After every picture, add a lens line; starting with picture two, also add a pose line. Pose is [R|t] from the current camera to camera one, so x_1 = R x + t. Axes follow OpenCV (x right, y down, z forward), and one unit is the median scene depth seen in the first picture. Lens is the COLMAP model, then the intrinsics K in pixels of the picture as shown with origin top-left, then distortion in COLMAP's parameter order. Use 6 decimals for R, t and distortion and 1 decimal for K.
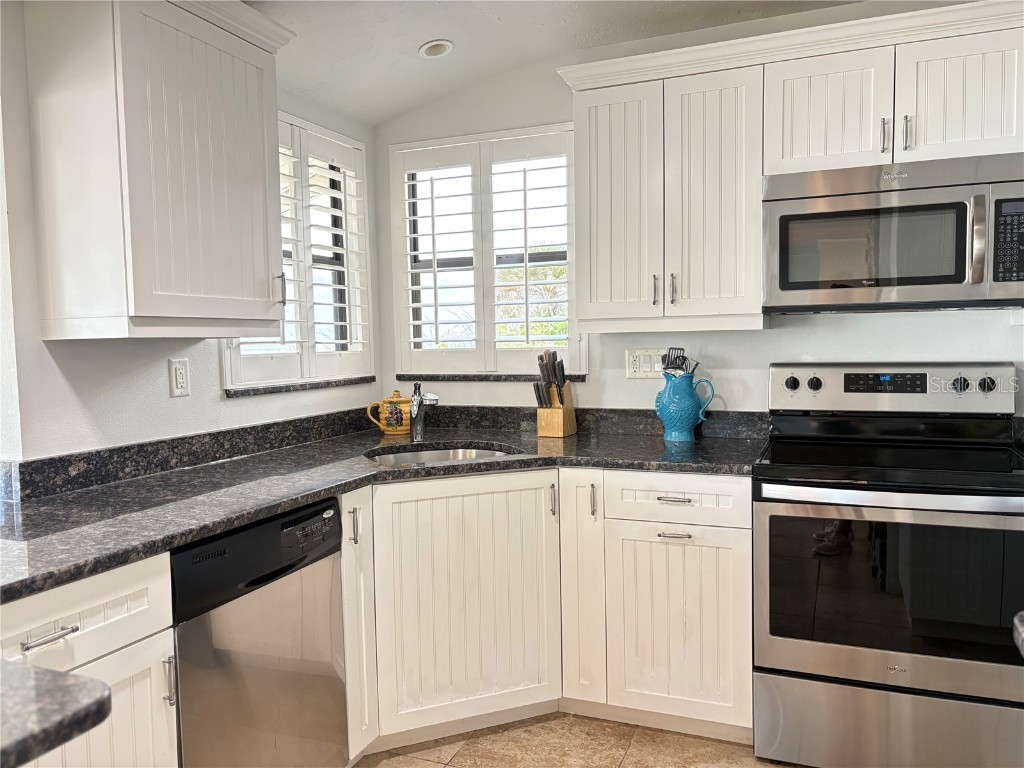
lens RADIAL K [[779.9, 0, 515.1], [0, 779.9, 385.3], [0, 0, 1]] dist [0.075360, -0.094914]
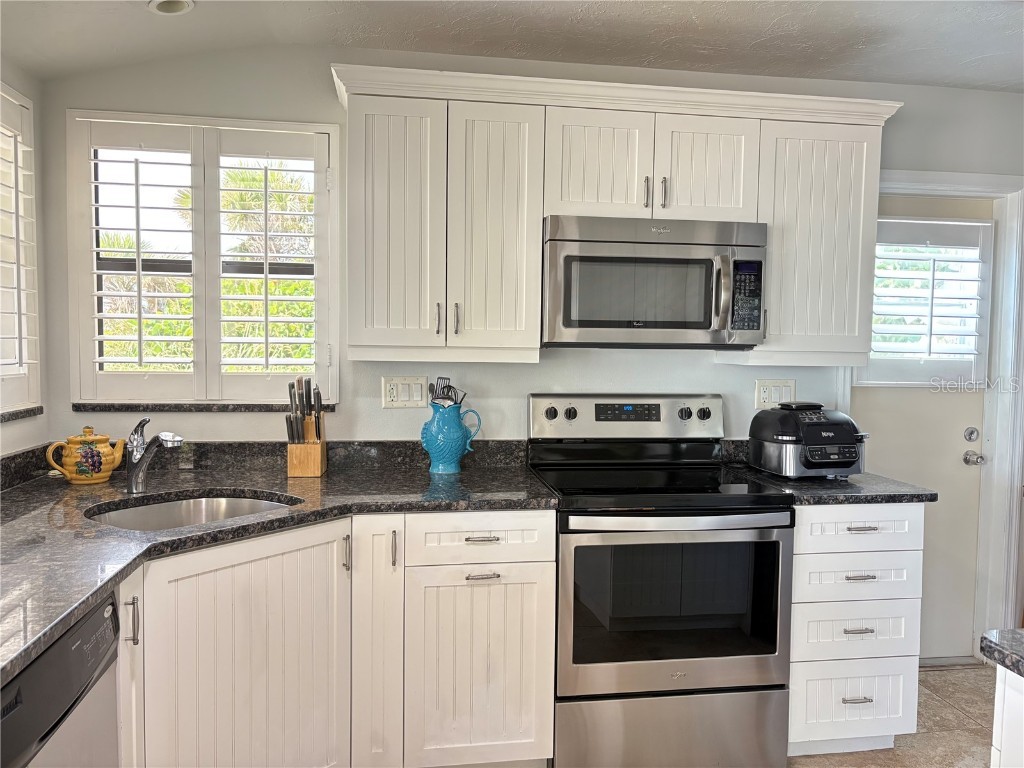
lens RADIAL K [[779.9, 0, 515.1], [0, 779.9, 385.3], [0, 0, 1]] dist [0.075360, -0.094914]
pose [[0.859764, 0.002072, 0.510687, -0.215633], [0.002323, 0.999966, -0.007969, -0.030641], [-0.510686, 0.008038, 0.859730, 0.126315]]
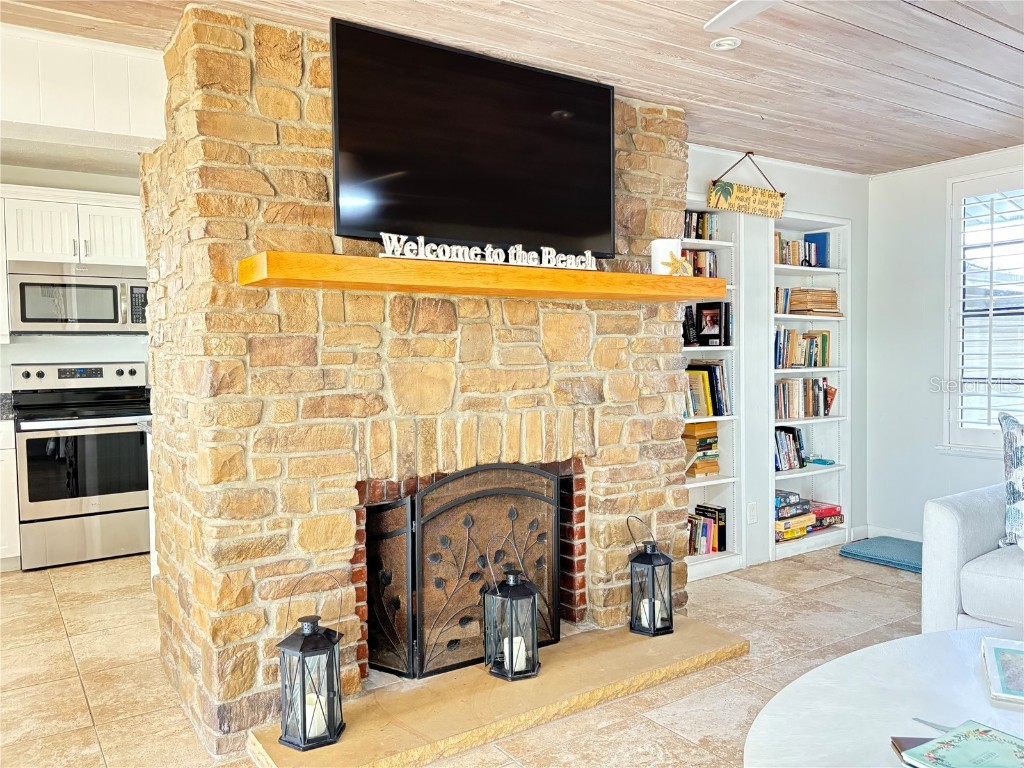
lens RADIAL K [[784.0, 0, 522.0], [0, 784.0, 385.4], [0, 0, 1]] dist [0.026713, -0.002871]
pose [[0.554560, -0.027914, 0.831676, -0.493274], [0.057029, 0.998362, -0.004518, 0.090134], [-0.830187, 0.049936, 0.555244, -0.878961]]
